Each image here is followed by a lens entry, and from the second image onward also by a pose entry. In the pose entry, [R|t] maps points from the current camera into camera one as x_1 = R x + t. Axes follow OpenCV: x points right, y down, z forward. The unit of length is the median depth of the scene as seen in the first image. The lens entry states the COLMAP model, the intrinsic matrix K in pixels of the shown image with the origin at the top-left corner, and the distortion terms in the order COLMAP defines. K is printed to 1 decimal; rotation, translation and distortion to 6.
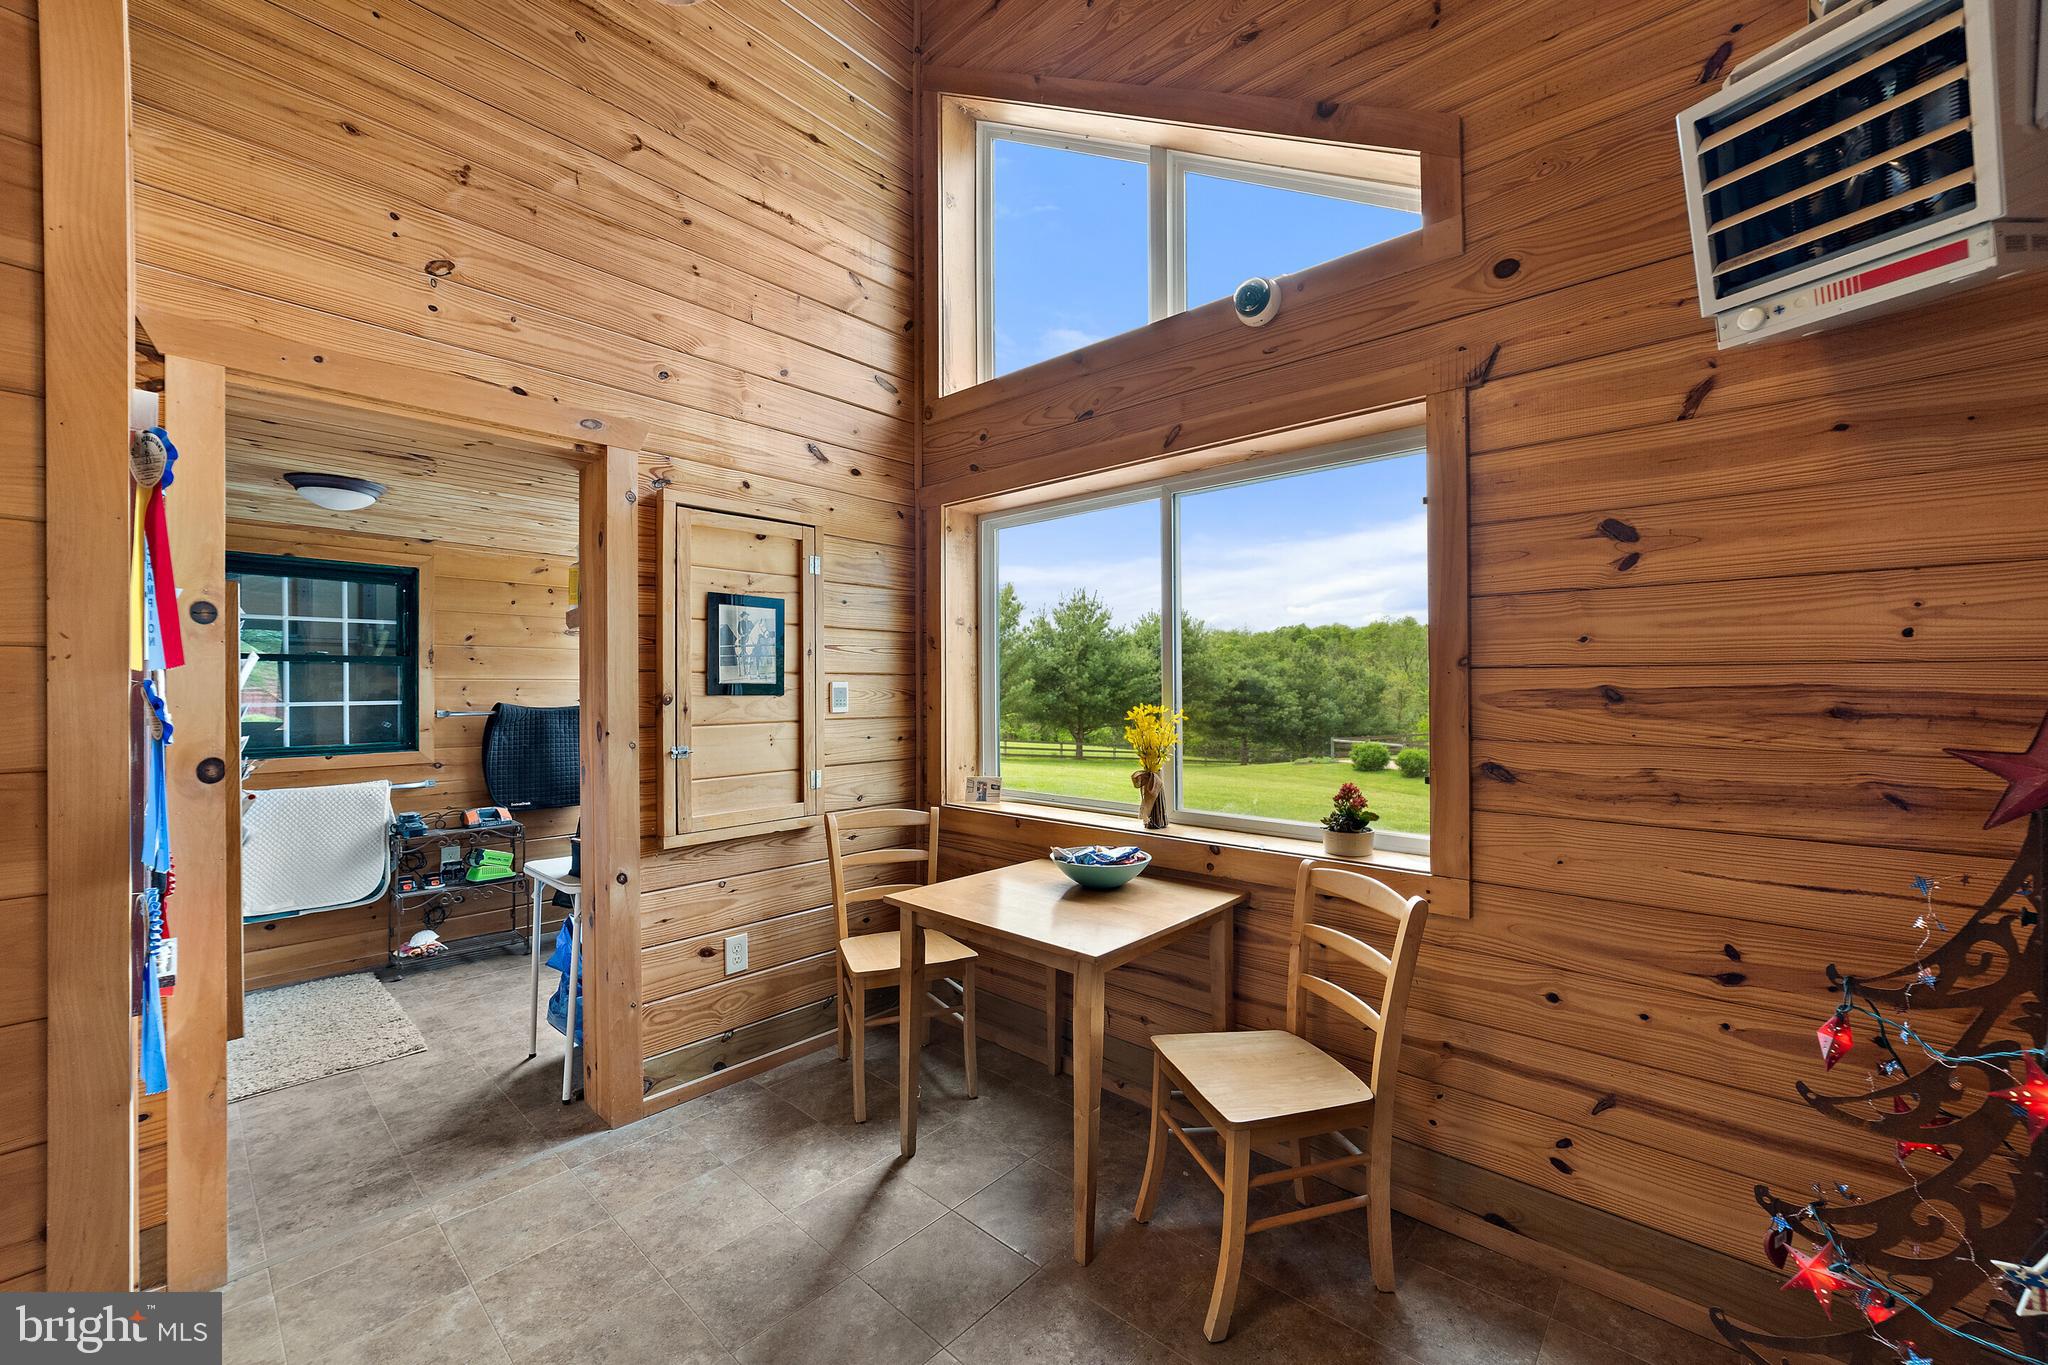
lens RADIAL K [[798.7, 0, 1017.3], [0, 798.7, 683.4], [0, 0, 1]] dist [0.002586, -0.000169]
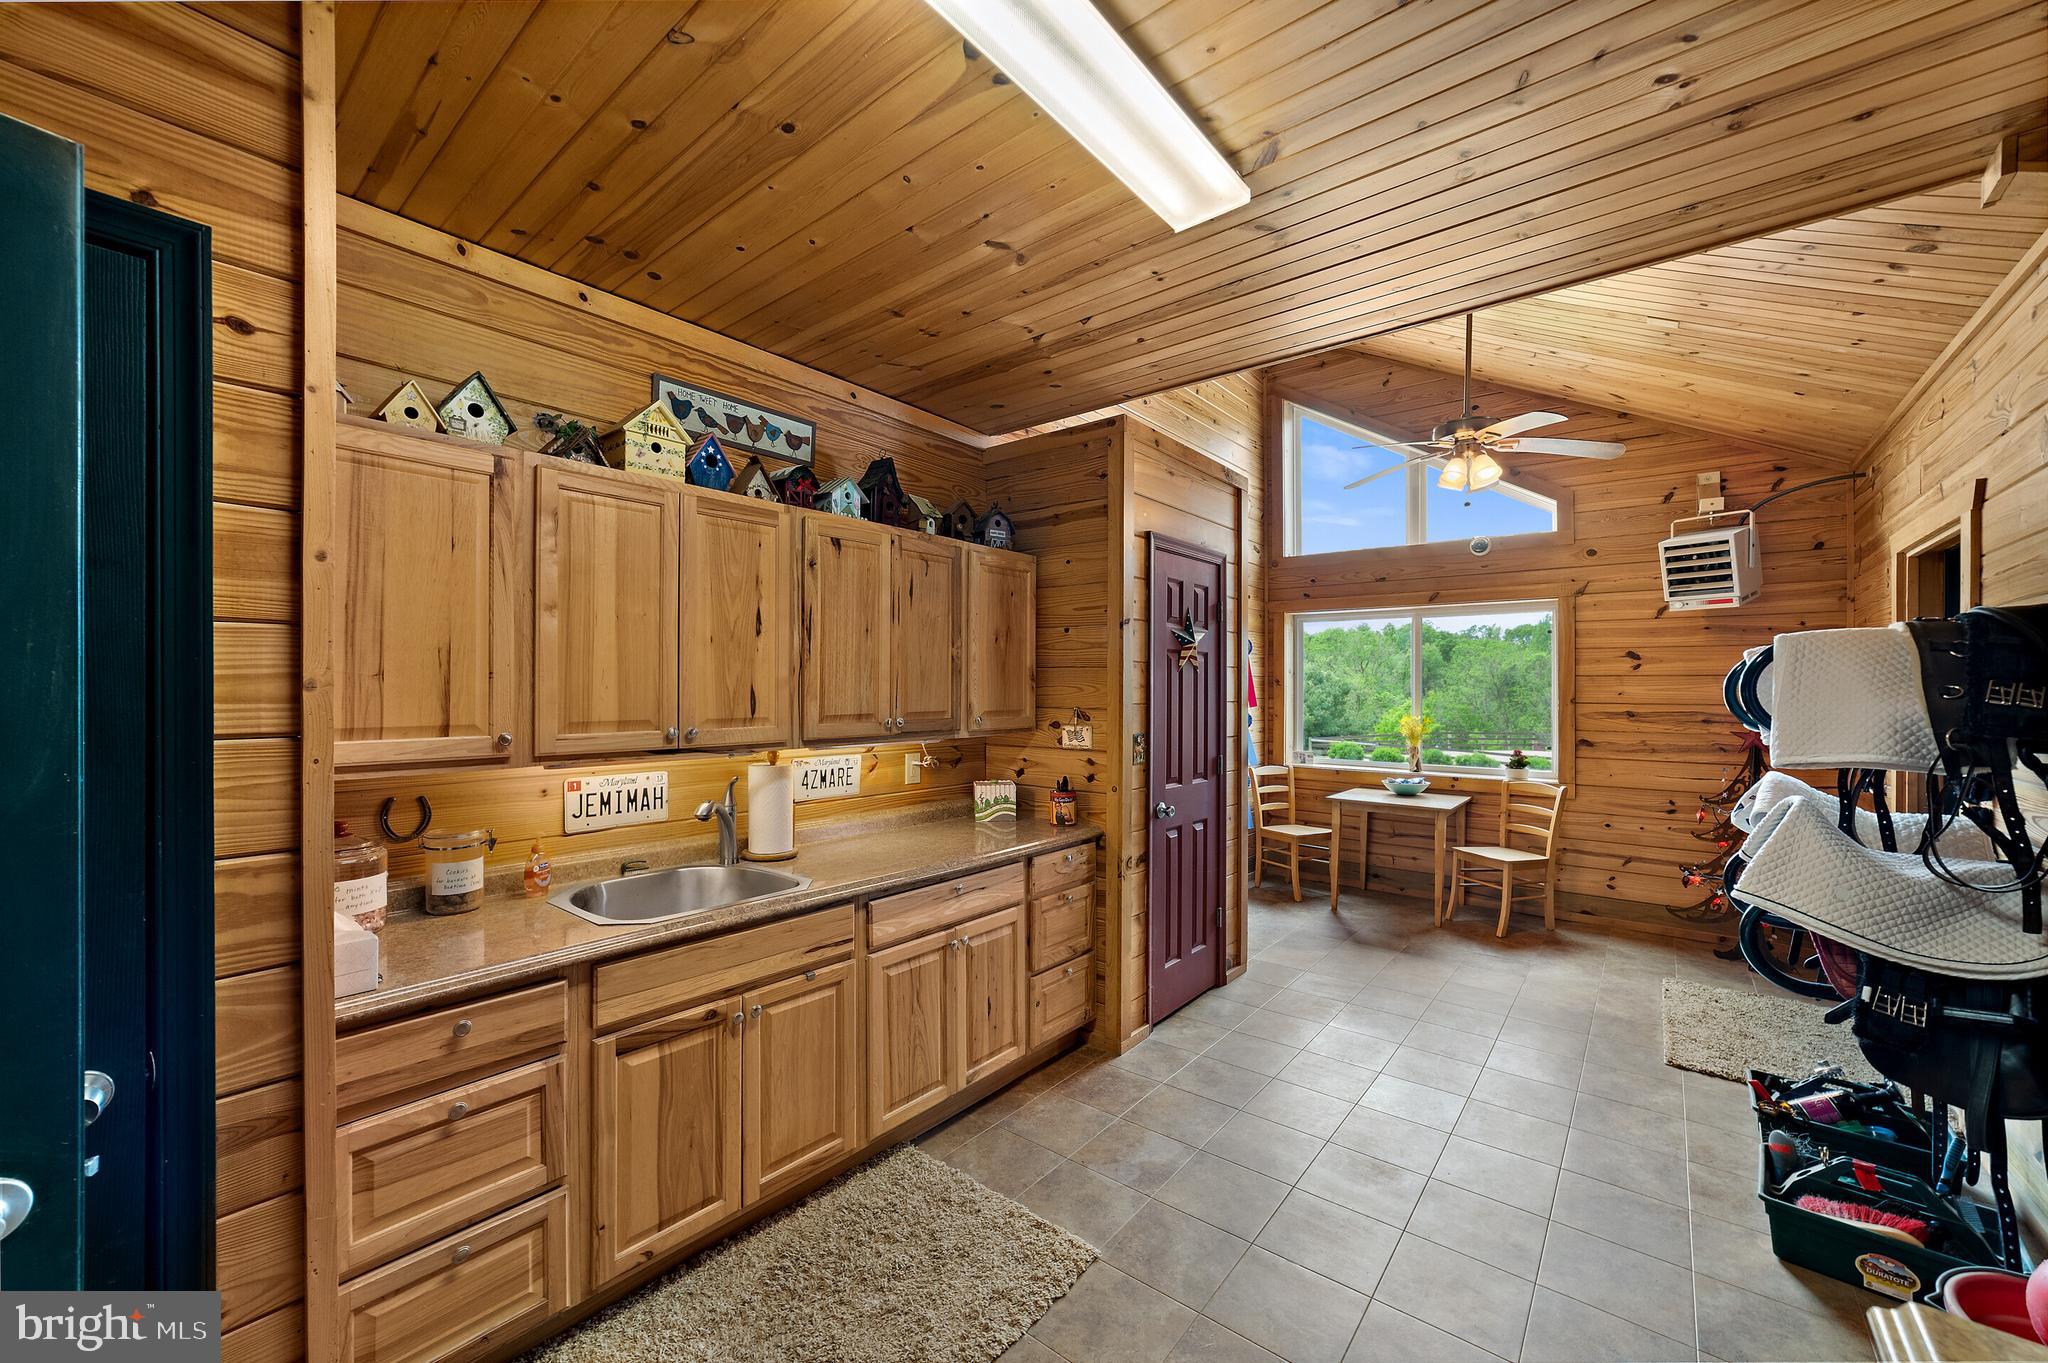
lens RADIAL K [[798.7, 0, 1027.1], [0, 798.7, 686.8], [0, 0, 1]] dist [0.002586, -0.000169]
pose [[0.998037, 0.003424, 0.062536, -1.468366], [-0.003602, 0.999990, 0.002742, -0.078087], [-0.062526, -0.002962, 0.998039, -1.582528]]
